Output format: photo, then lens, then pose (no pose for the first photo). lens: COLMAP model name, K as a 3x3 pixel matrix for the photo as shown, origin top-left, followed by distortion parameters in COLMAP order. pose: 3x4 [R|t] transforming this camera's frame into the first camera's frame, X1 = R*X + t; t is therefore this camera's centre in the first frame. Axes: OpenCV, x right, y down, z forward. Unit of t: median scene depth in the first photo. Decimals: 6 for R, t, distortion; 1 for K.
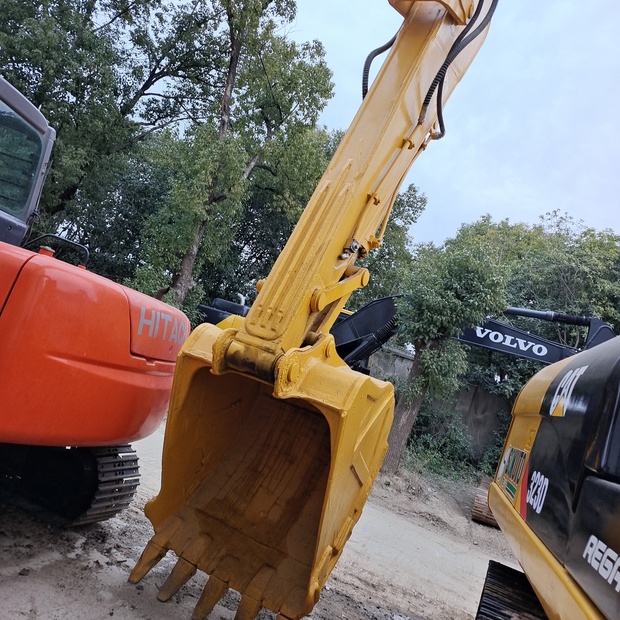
lens RADIAL K [[547.8, 0, 316.4], [0, 547.8, 310.4], [0, 0, 1]] dist [0.030402, -0.001069]
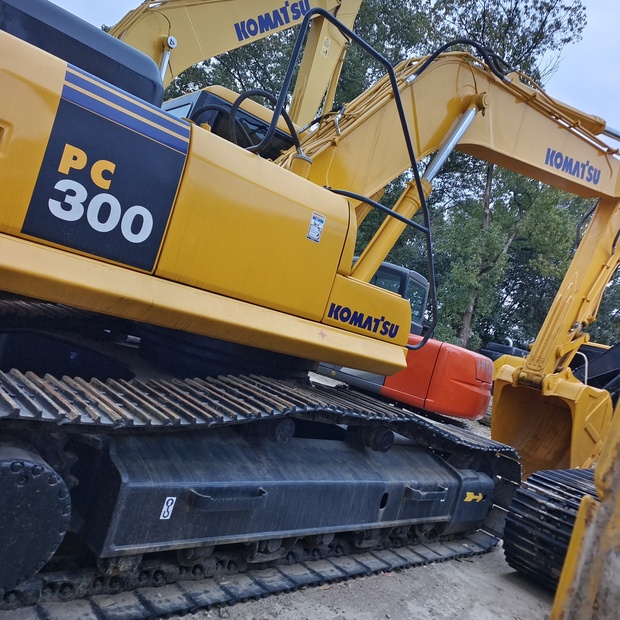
lens RADIAL K [[547.8, 0, 316.4], [0, 547.8, 310.4], [0, 0, 1]] dist [0.030402, -0.001069]
pose [[0.894850, -0.091261, -0.436938, 0.098643], [0.061302, 0.994727, -0.082219, -0.056423], [0.442138, 0.046788, 0.895726, -1.280025]]
